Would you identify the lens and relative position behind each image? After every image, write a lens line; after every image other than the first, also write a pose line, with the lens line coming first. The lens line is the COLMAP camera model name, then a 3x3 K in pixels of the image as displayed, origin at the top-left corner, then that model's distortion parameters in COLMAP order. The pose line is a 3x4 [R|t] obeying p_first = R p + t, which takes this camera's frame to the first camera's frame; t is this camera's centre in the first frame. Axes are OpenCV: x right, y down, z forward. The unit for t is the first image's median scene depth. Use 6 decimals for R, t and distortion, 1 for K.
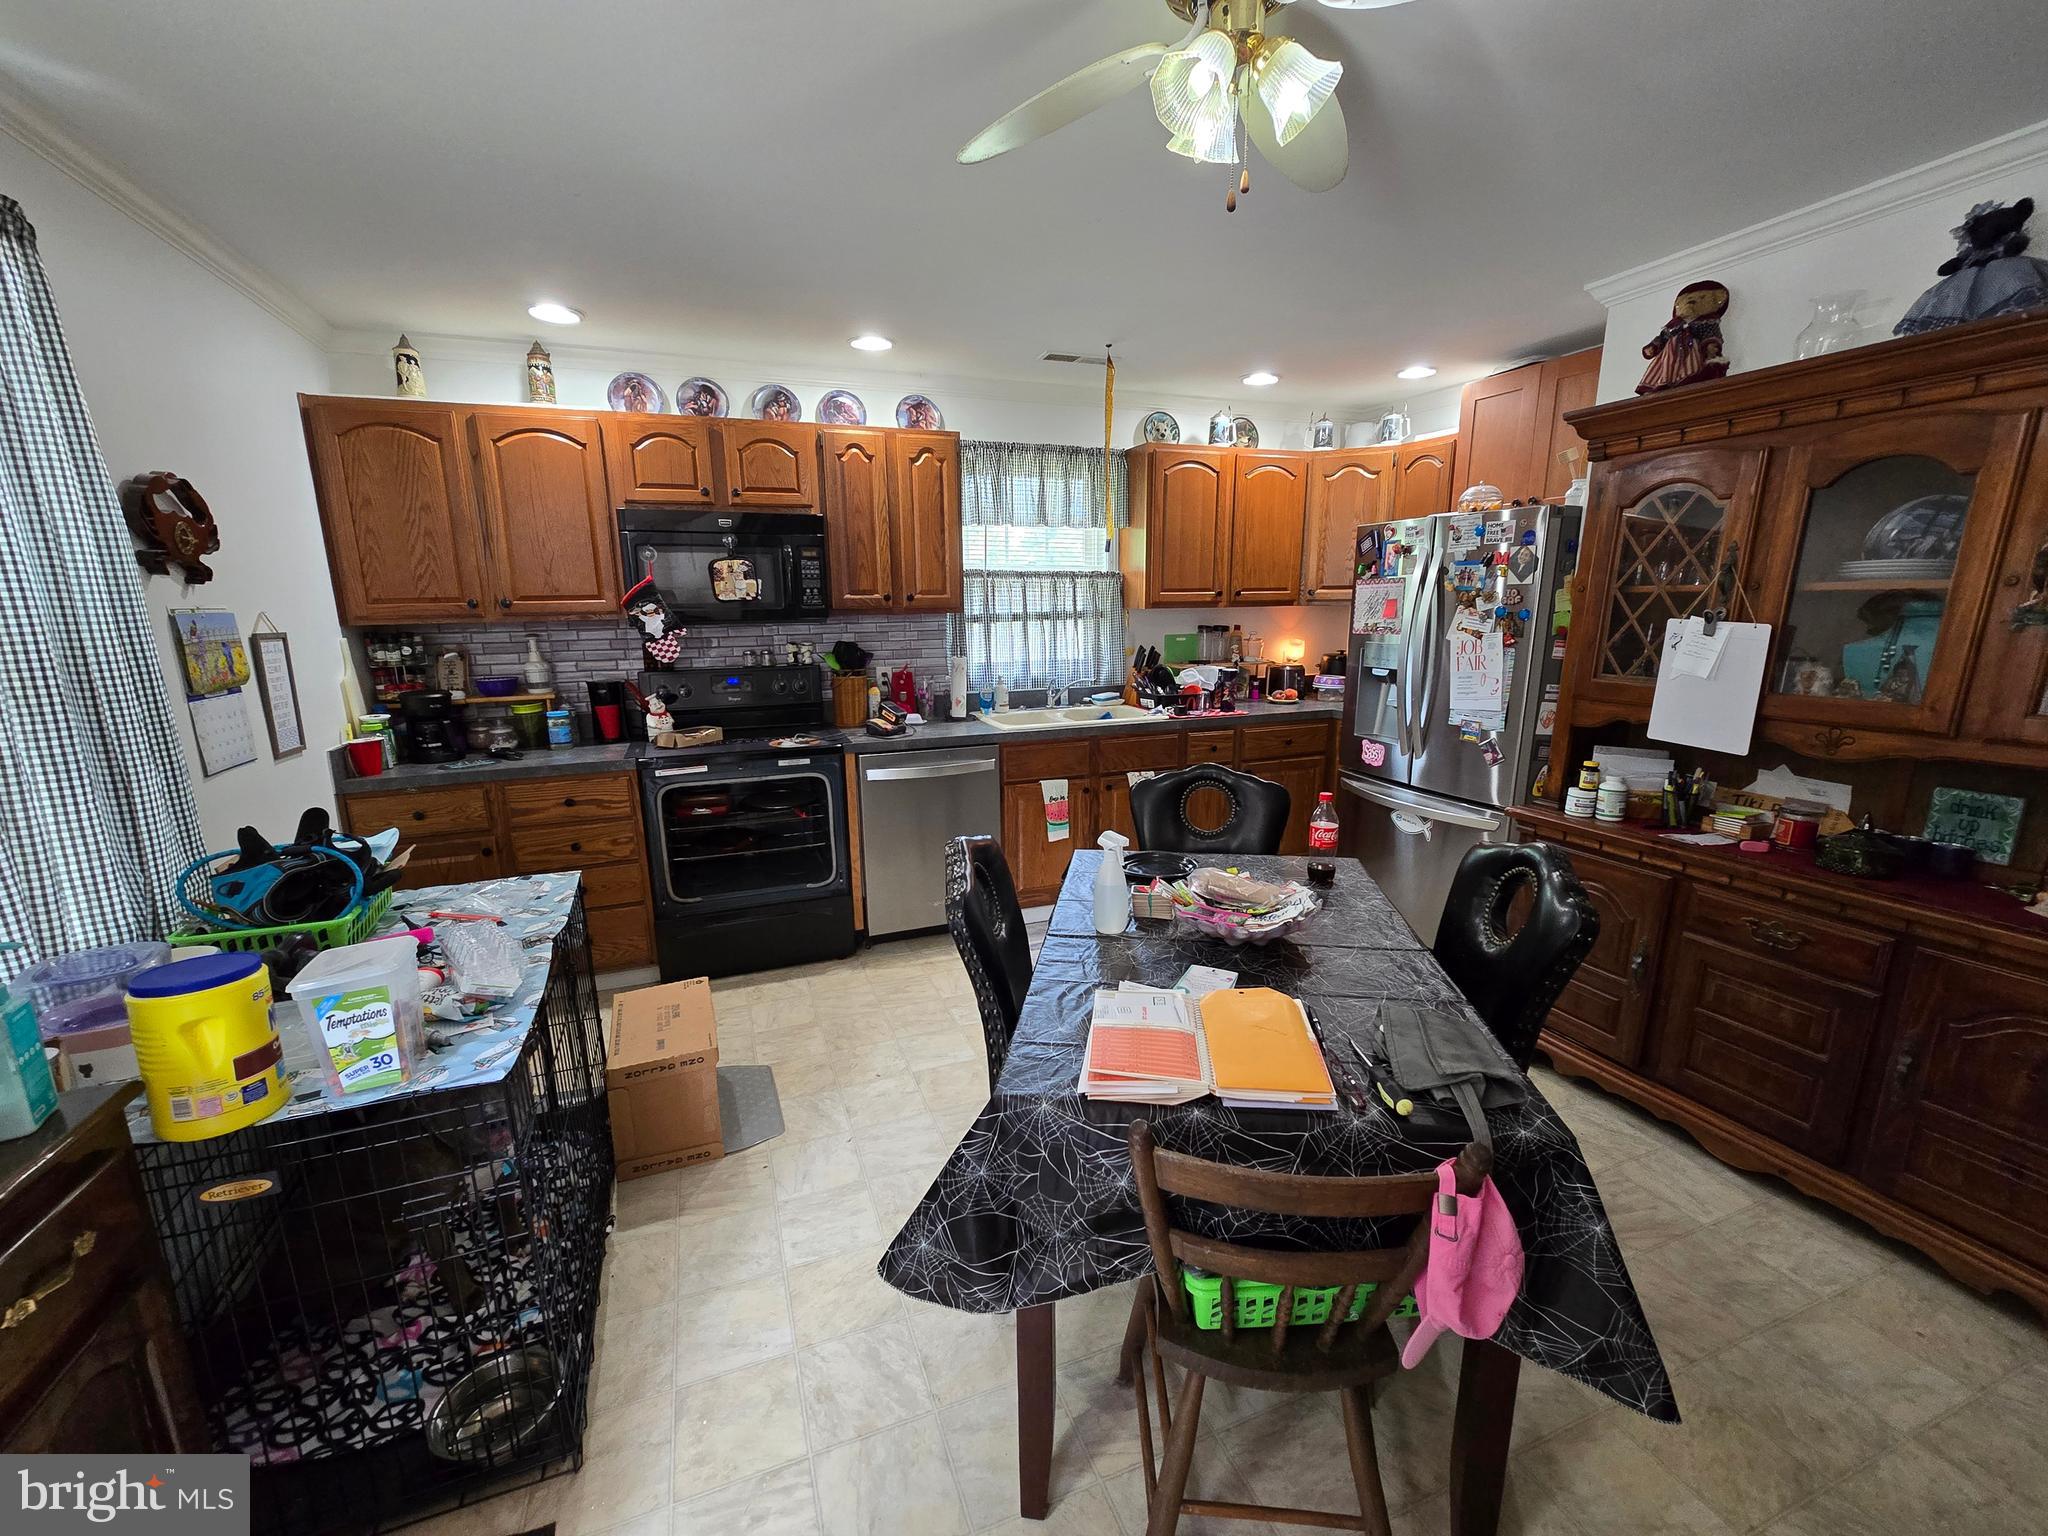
lens RADIAL K [[830.2, 0, 1024.0], [0, 830.2, 768.0], [0, 0, 1]] dist [-0.002986, -0.000033]
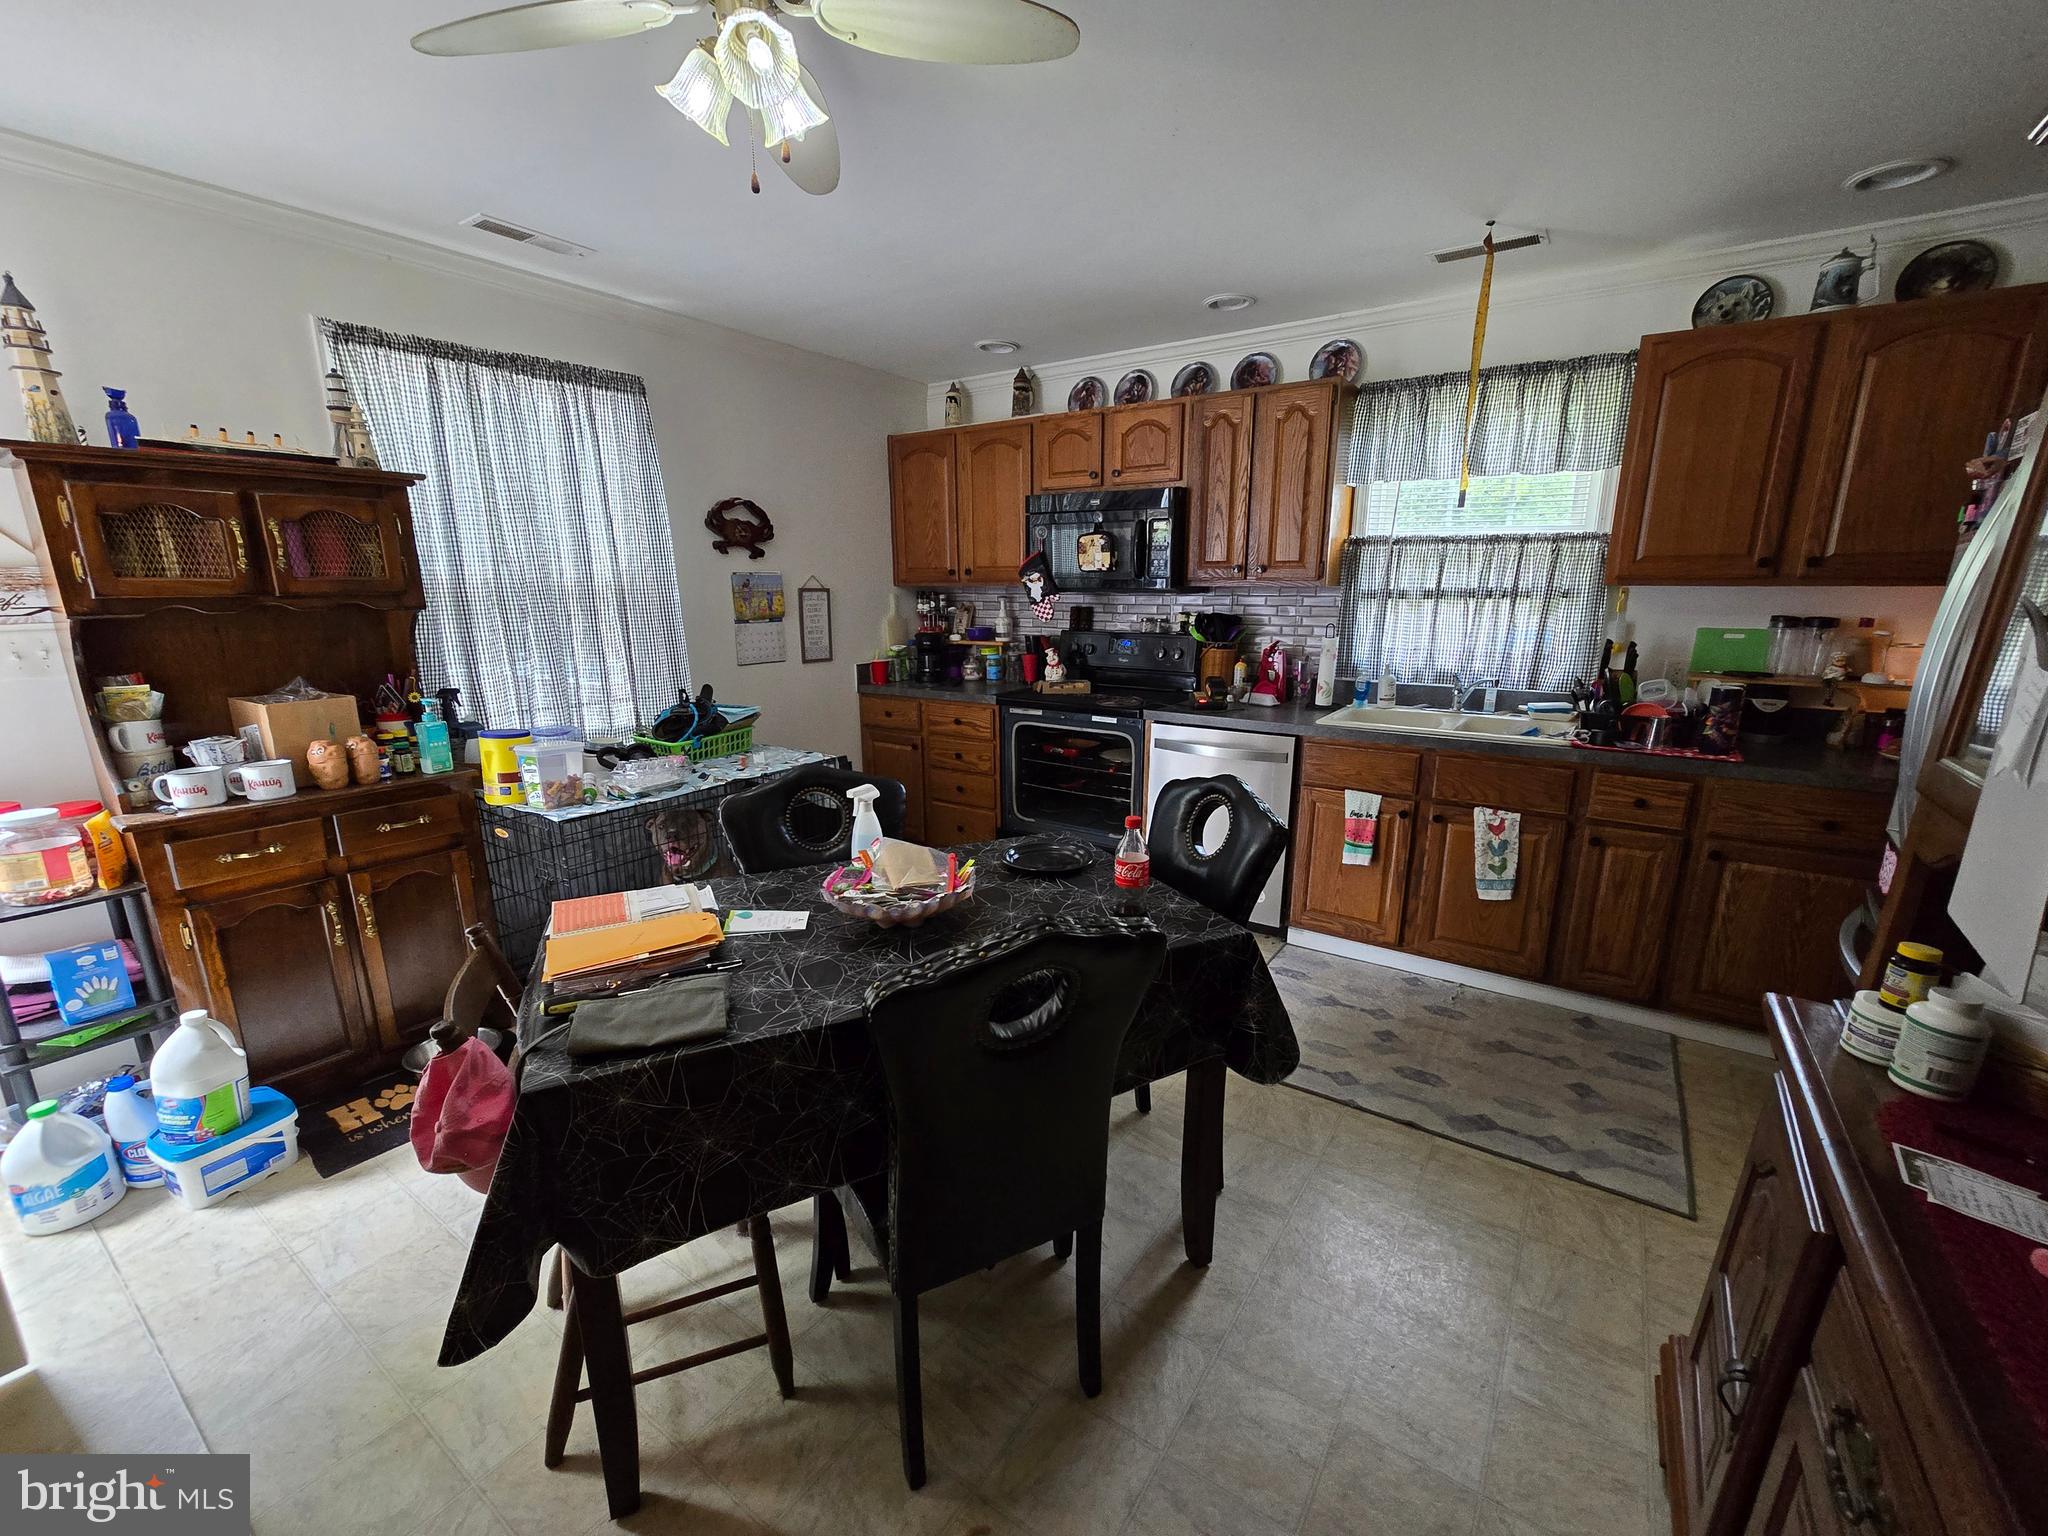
lens RADIAL K [[830.6, 0, 1024.0], [0, 830.6, 768.0], [0, 0, 1]] dist [0.002223, 0.000208]
pose [[0.582188, 0.191551, -0.790168, 0.533572], [-0.168493, 0.979178, 0.113226, -0.049858], [0.795404, 0.067219, 0.602341, 0.255346]]
